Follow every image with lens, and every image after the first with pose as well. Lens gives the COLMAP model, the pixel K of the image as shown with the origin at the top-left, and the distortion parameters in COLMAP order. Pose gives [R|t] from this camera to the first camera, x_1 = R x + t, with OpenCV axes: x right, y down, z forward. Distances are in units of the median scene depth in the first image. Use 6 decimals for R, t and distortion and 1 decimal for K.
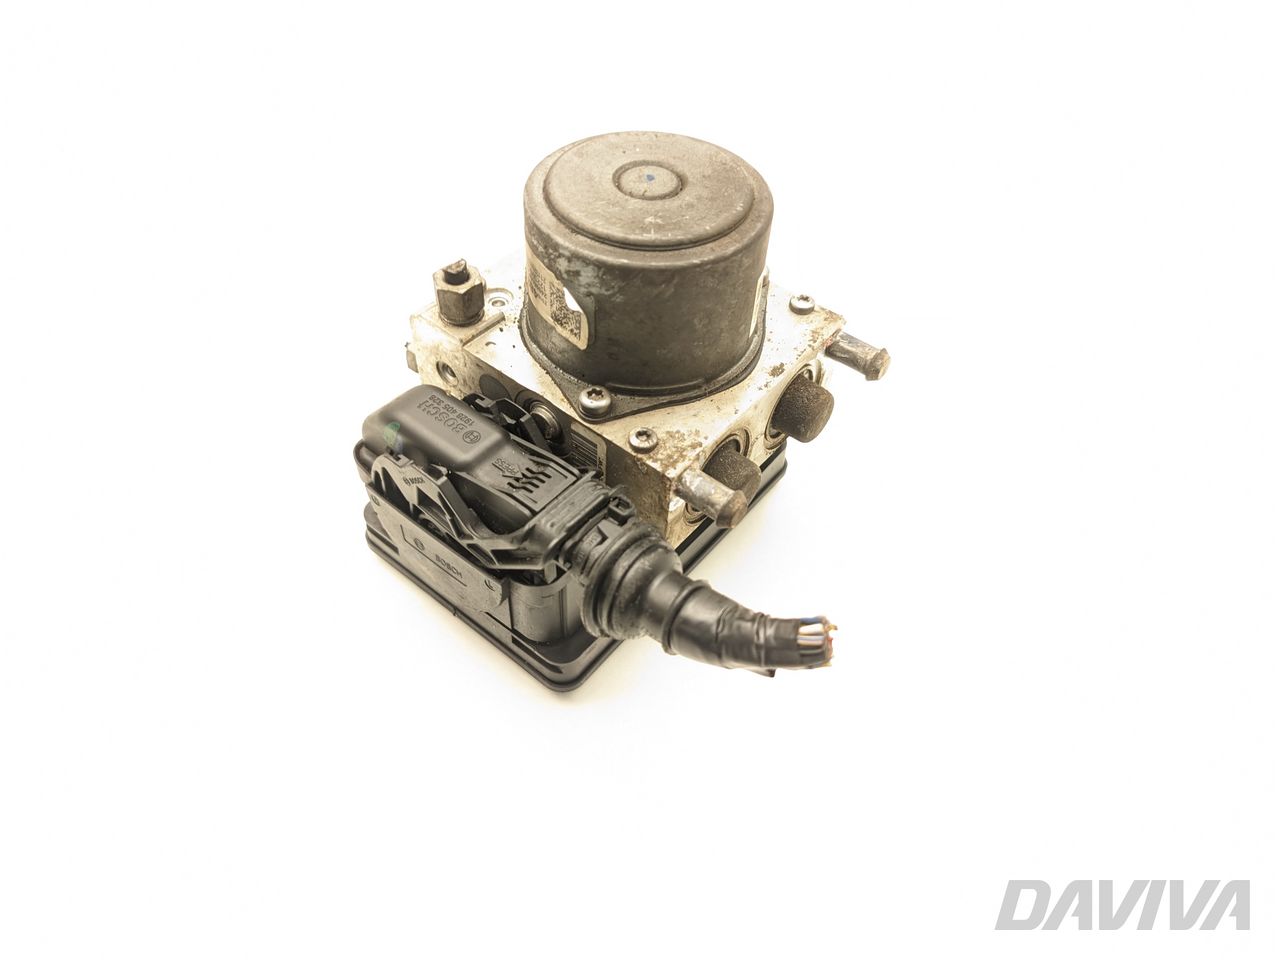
lens RADIAL K [[961.9, 0, 643.7], [0, 961.9, 469.7], [0, 0, 1]] dist [0.073629, -0.002230]
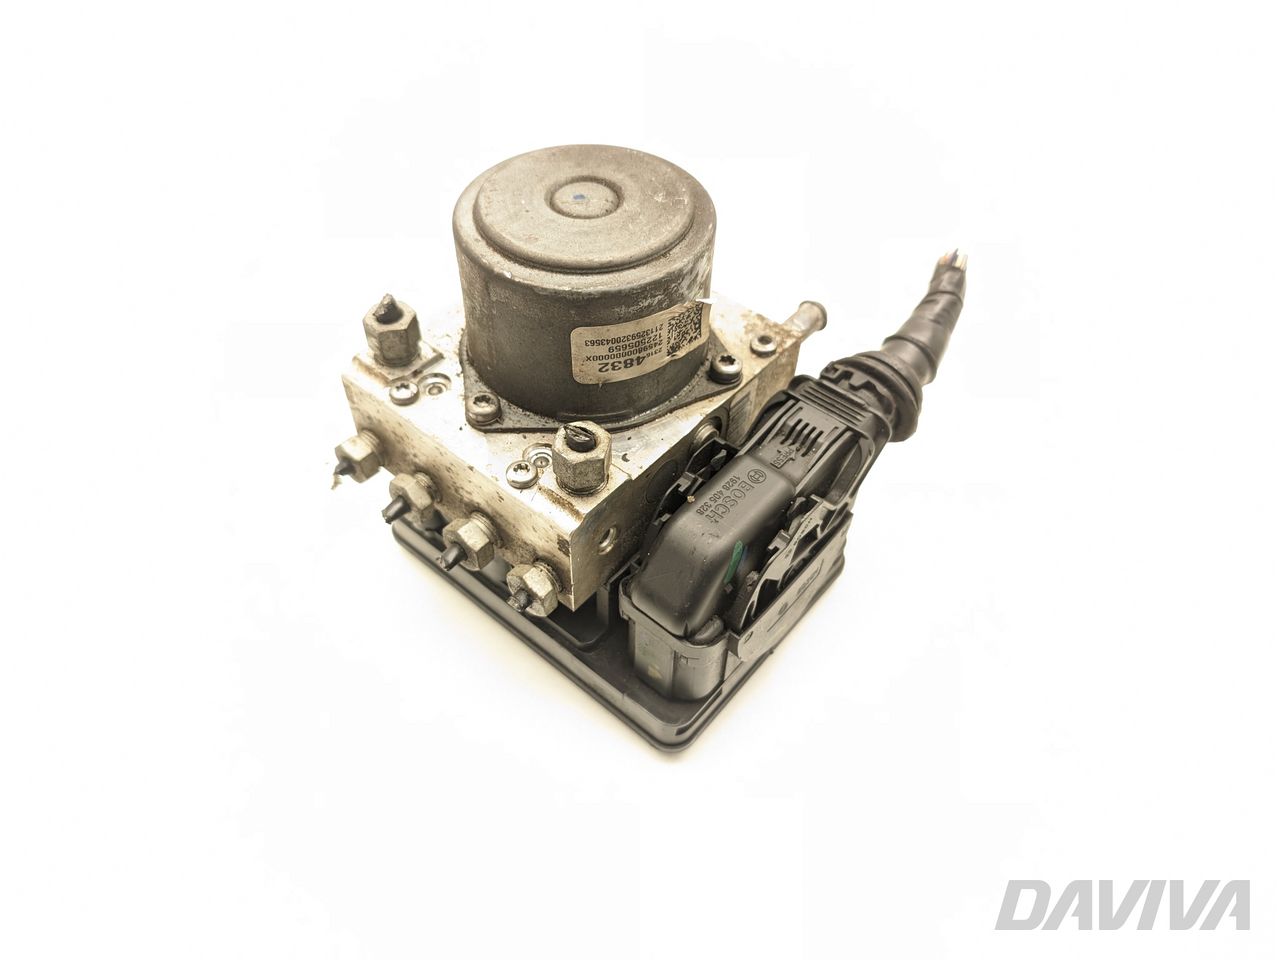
lens RADIAL K [[961.9, 0, 643.7], [0, 961.9, 469.7], [0, 0, 1]] dist [0.073629, -0.002230]
pose [[0.023813, -0.768357, 0.639578, -0.806301], [0.722194, 0.455600, 0.520447, -0.630812], [-0.691281, 0.449506, 0.565752, 0.544773]]
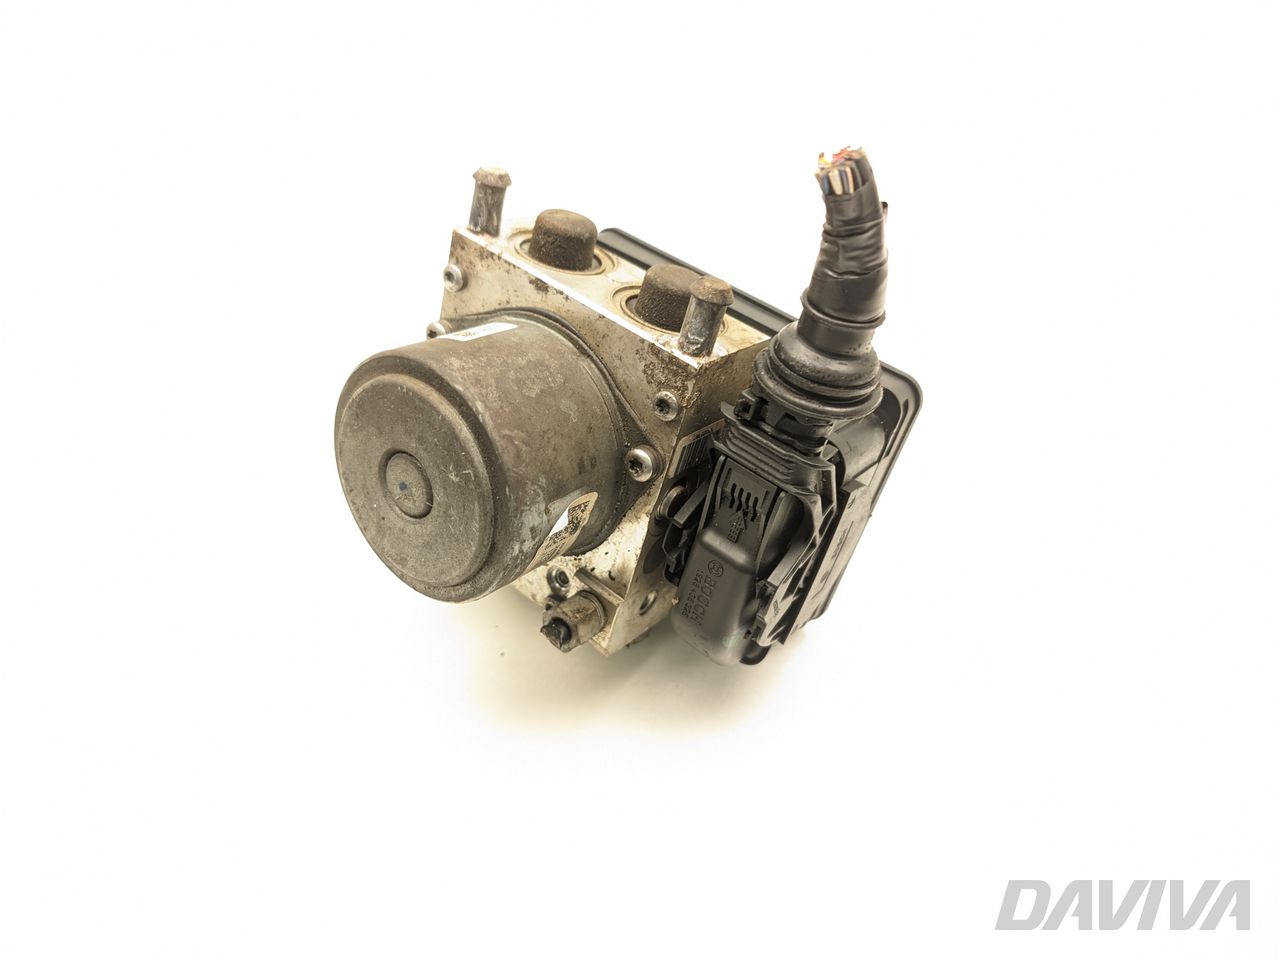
lens RADIAL K [[961.9, 0, 643.7], [0, 961.9, 469.7], [0, 0, 1]] dist [0.073629, -0.002230]
pose [[-0.314410, -0.933450, -0.172680, 0.111912], [0.945488, -0.324185, 0.030923, -0.103734], [-0.084845, -0.153544, 0.984492, 0.053530]]
